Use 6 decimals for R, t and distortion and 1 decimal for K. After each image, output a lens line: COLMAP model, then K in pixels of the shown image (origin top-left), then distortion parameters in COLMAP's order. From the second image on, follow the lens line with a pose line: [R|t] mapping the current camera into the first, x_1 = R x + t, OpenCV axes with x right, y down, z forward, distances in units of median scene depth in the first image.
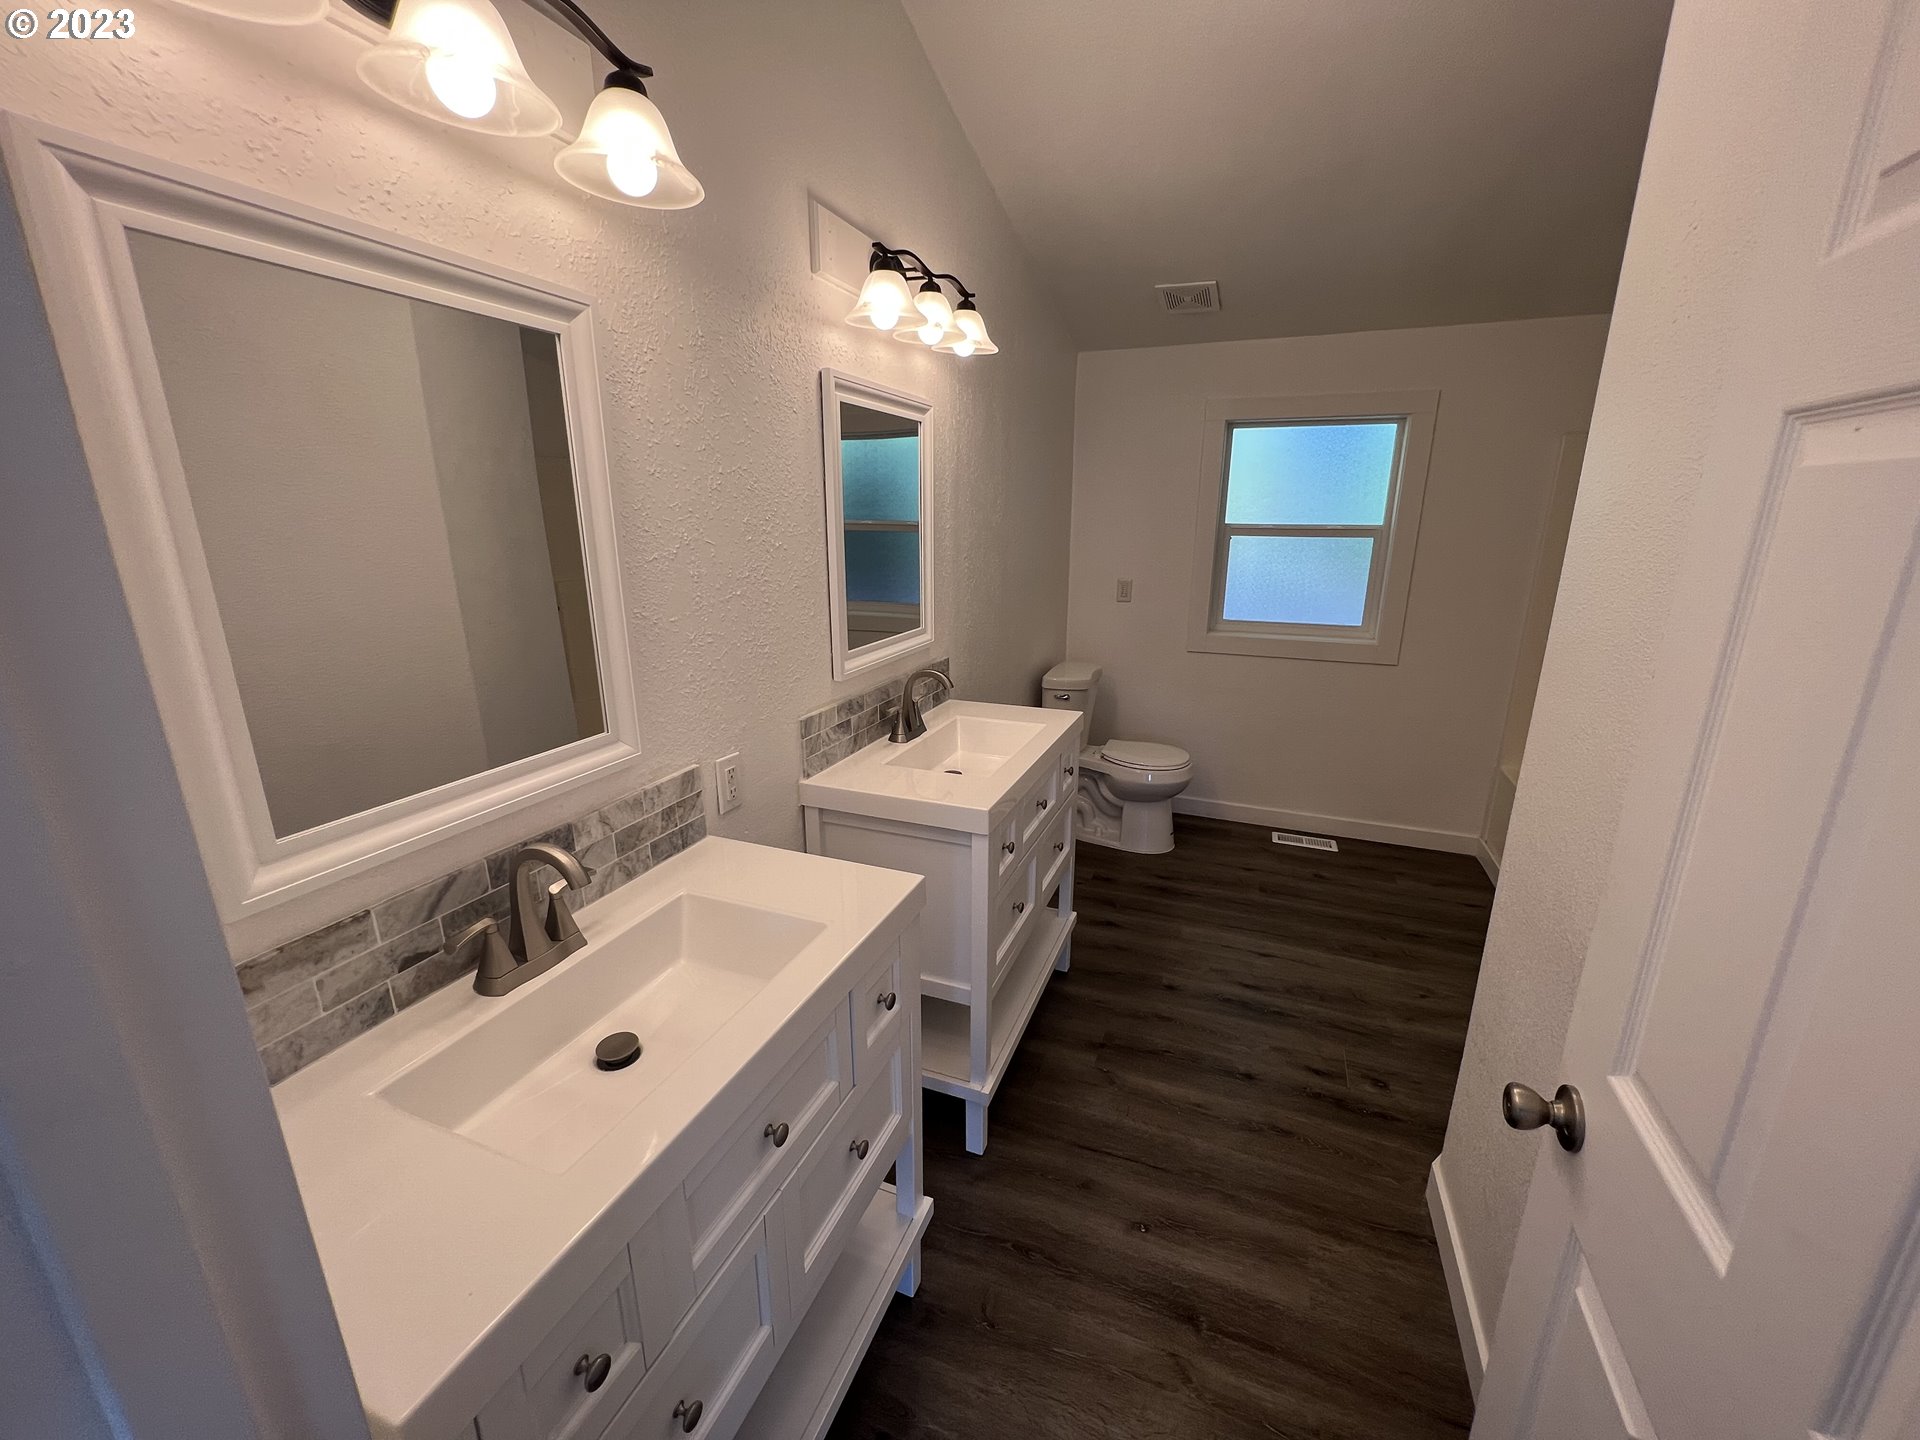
lens RADIAL K [[761.7, 0, 964.4], [0, 761.7, 714.7], [0, 0, 1]] dist [-0.000800, 0.000130]
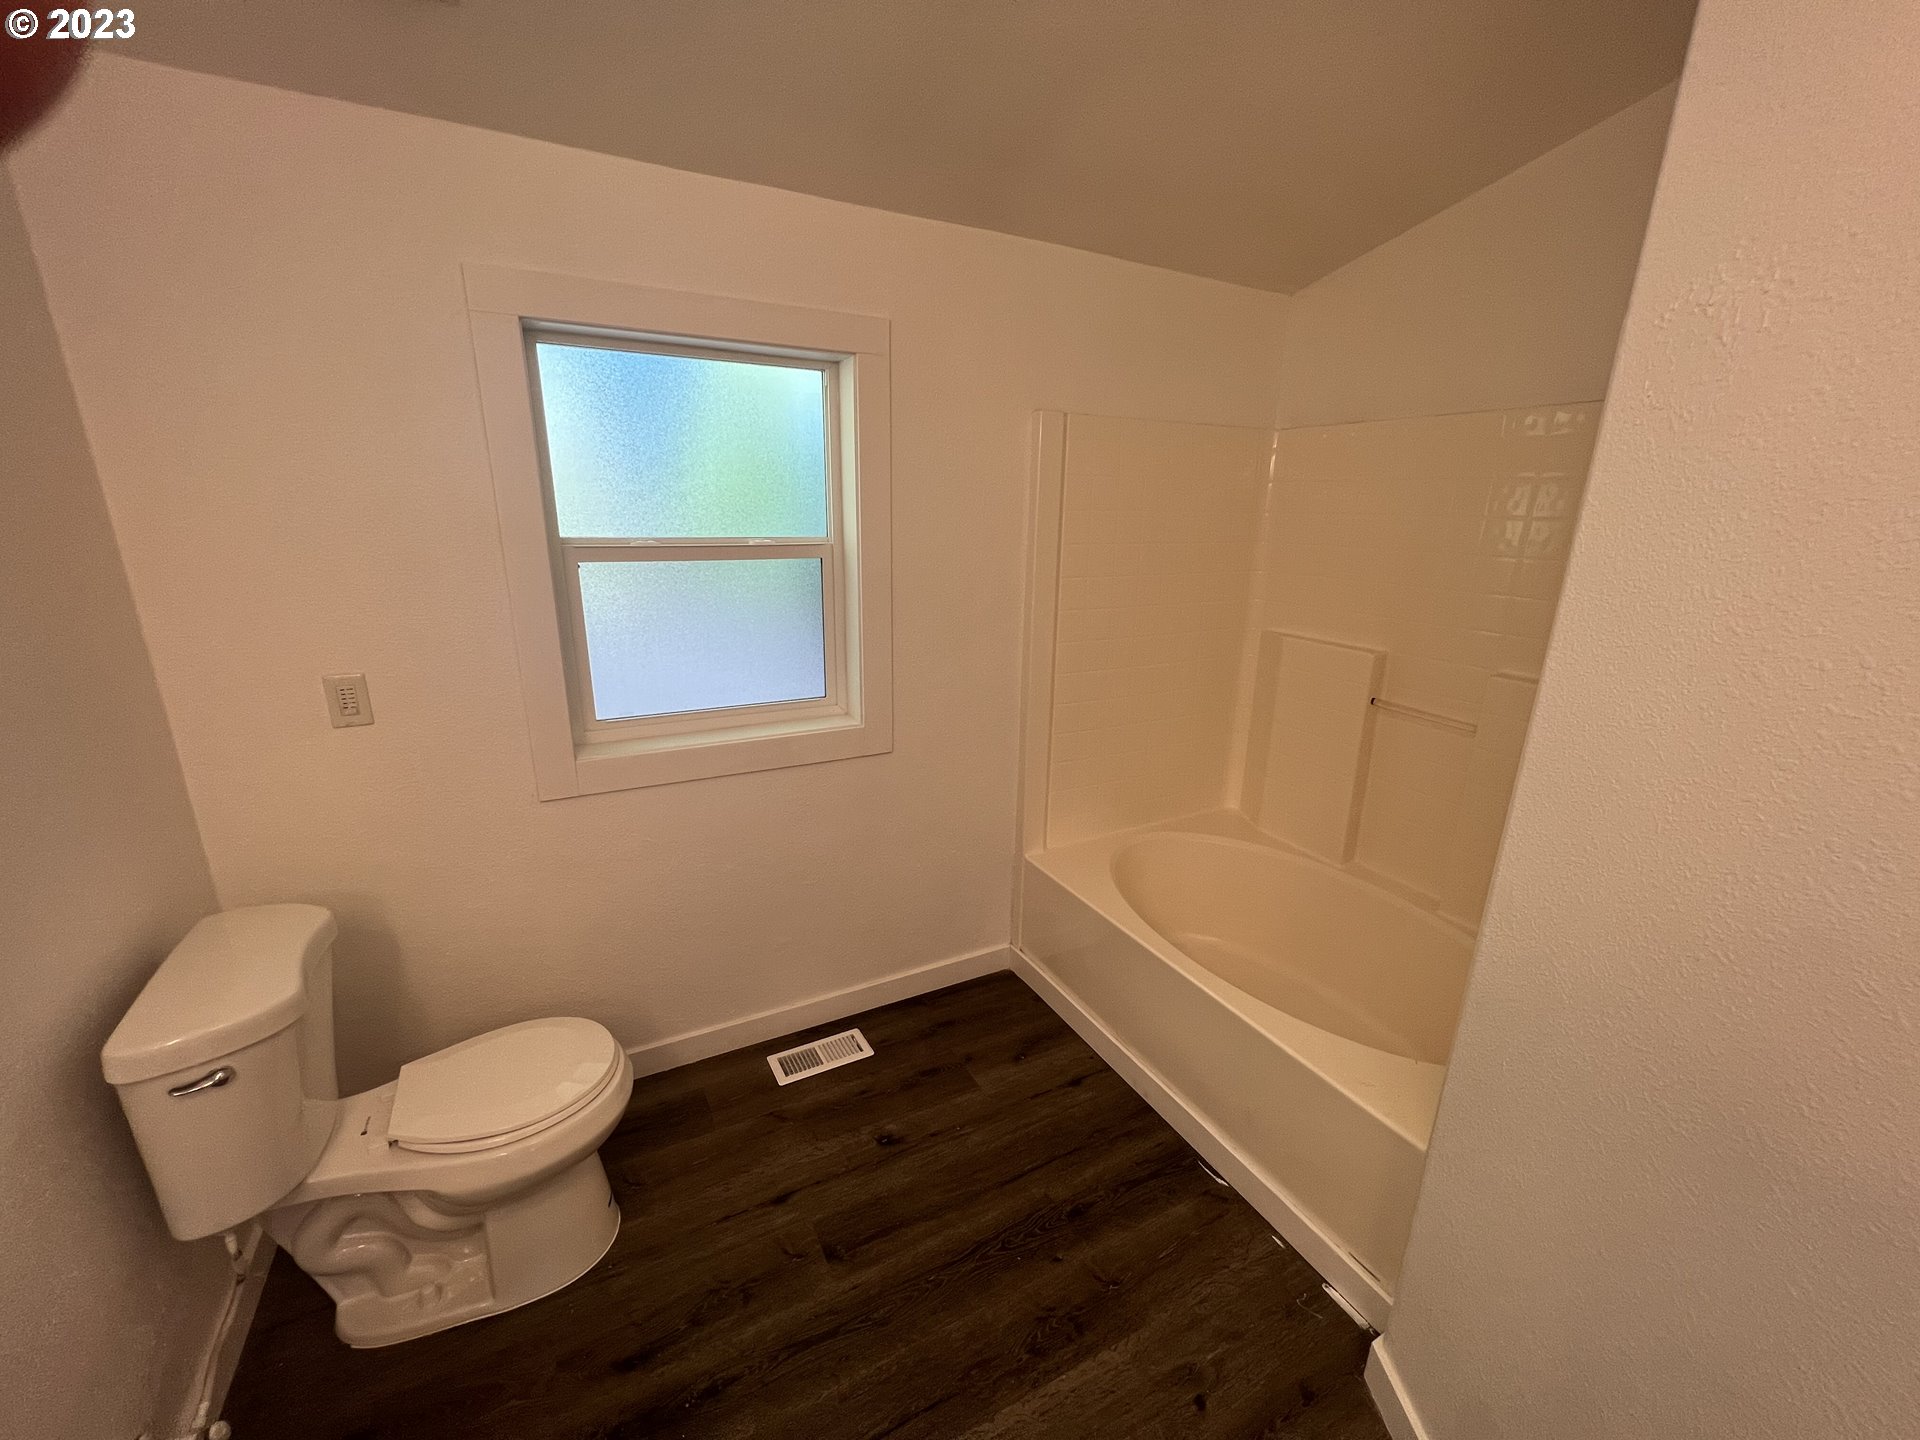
lens RADIAL K [[761.7, 0, 952.1], [0, 761.7, 723.2], [0, 0, 1]] dist [-0.000800, 0.000130]
pose [[0.652584, -0.202842, 0.730061, 0.125776], [0.189977, 0.976527, 0.101505, -0.140908], [-0.733514, 0.072454, 0.675802, 0.504215]]
